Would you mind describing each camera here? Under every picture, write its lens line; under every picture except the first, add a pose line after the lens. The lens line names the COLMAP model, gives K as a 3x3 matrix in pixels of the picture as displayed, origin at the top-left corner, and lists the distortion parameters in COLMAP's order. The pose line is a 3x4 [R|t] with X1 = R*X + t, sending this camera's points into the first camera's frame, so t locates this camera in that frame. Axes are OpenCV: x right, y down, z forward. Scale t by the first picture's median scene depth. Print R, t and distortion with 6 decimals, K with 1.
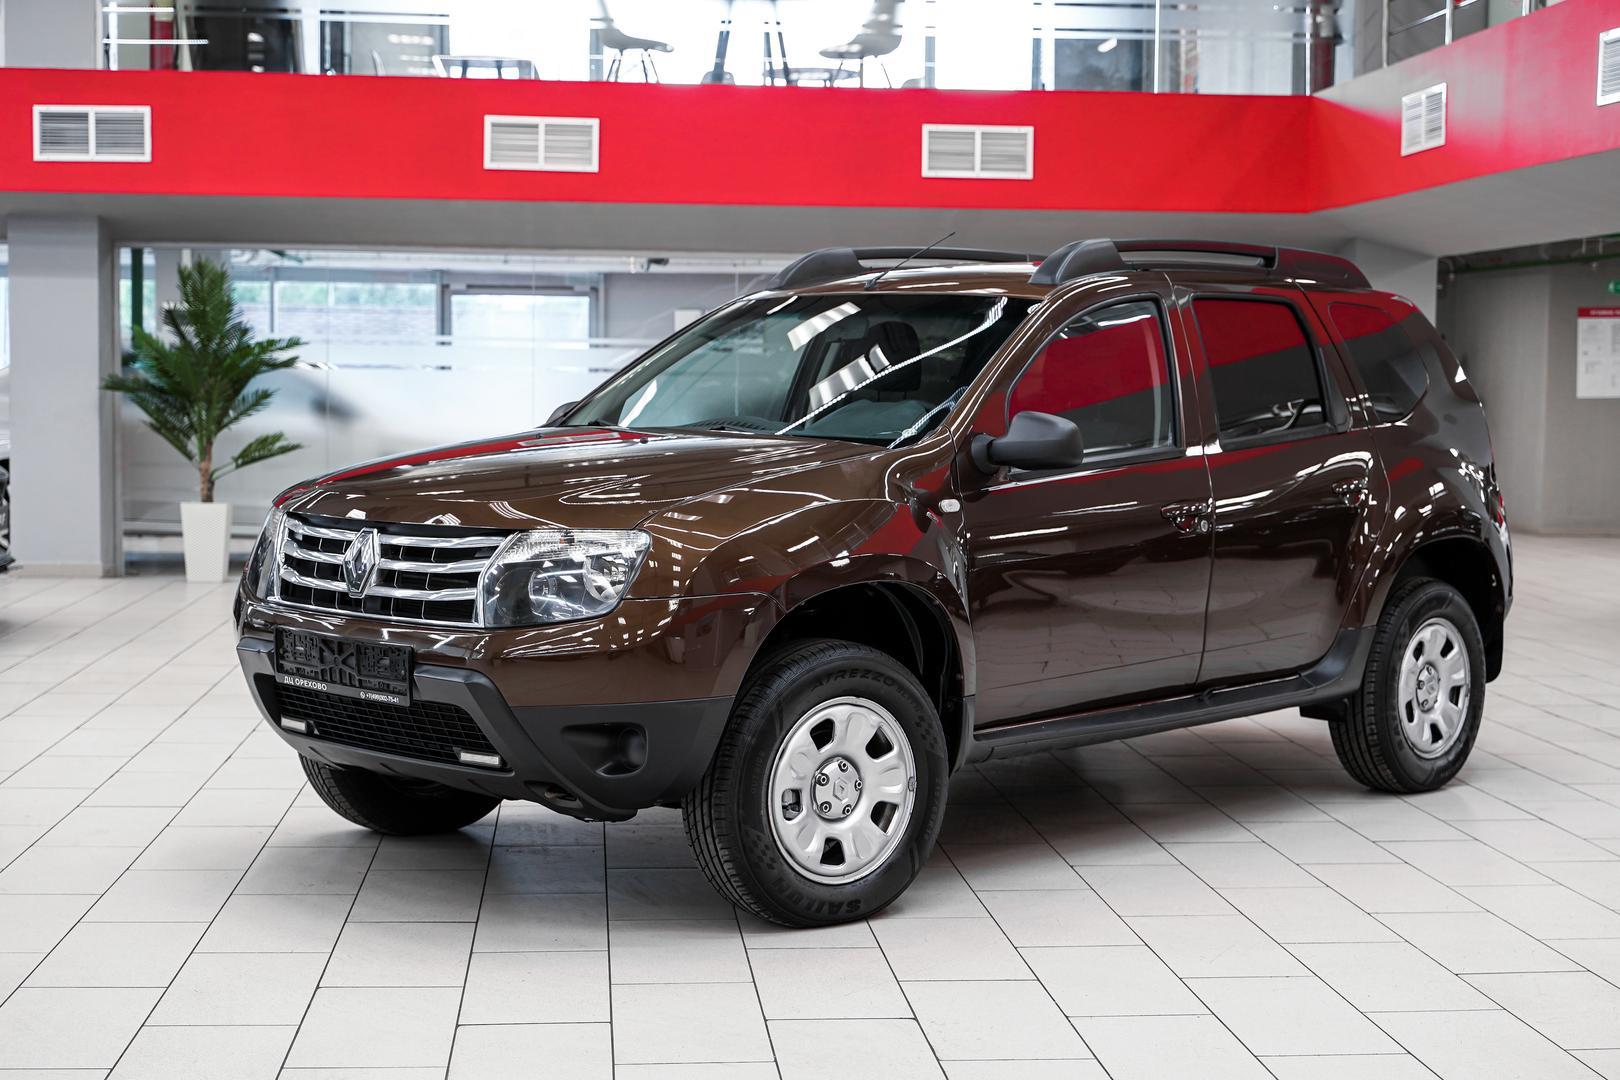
lens RADIAL K [[2398.8, 0, 801.5], [0, 2398.8, 538.7], [0, 0, 1]] dist [0.009192, 0.000000]
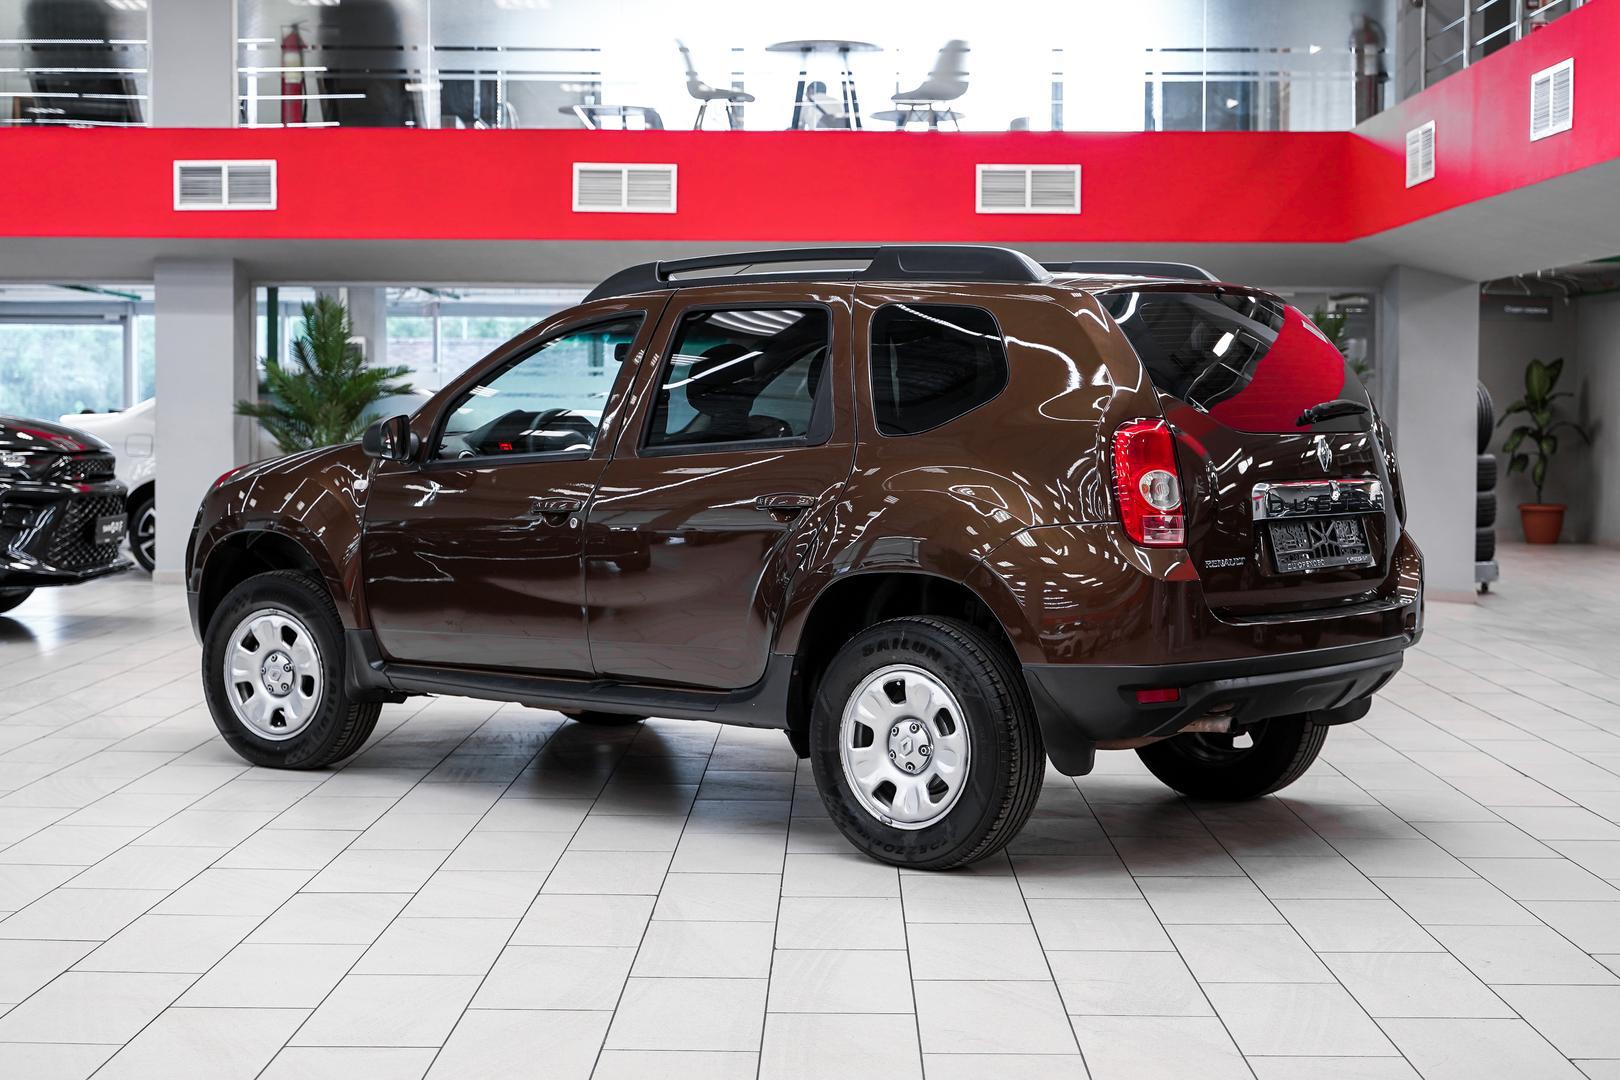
lens RADIAL K [[2398.8, 0, 809.8], [0, 2398.8, 530.1], [0, 0, 1]] dist [0.009192, 0.000000]
pose [[0.995050, -0.001080, -0.099370, 0.082918], [-0.000646, 0.999849, -0.017340, 0.010473], [0.099374, 0.017319, 0.994899, -0.078108]]
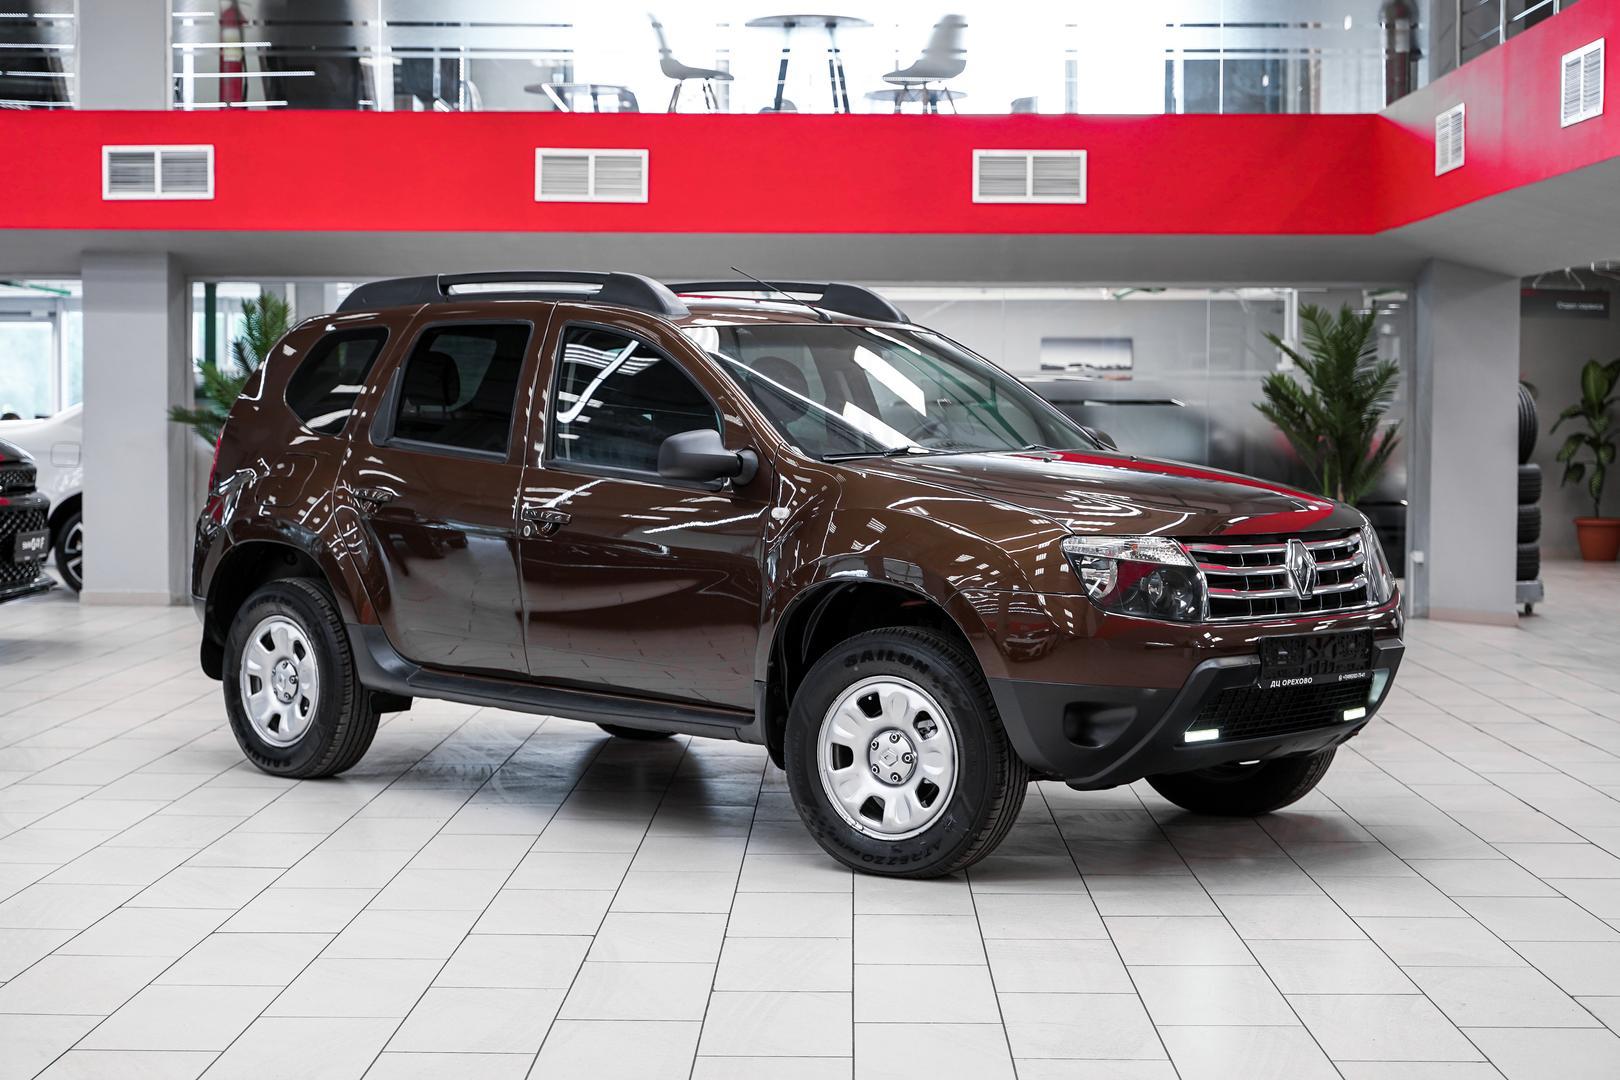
lens RADIAL K [[2639.6, 0, 813.9], [0, 2639.6, 549.1], [0, 0, 1]] dist [0.011487, 0.000000]
pose [[0.994967, -0.000914, -0.100200, 0.094273], [-0.000694, 0.999872, -0.016012, 0.010334], [0.100202, 0.016001, 0.994838, -0.092740]]
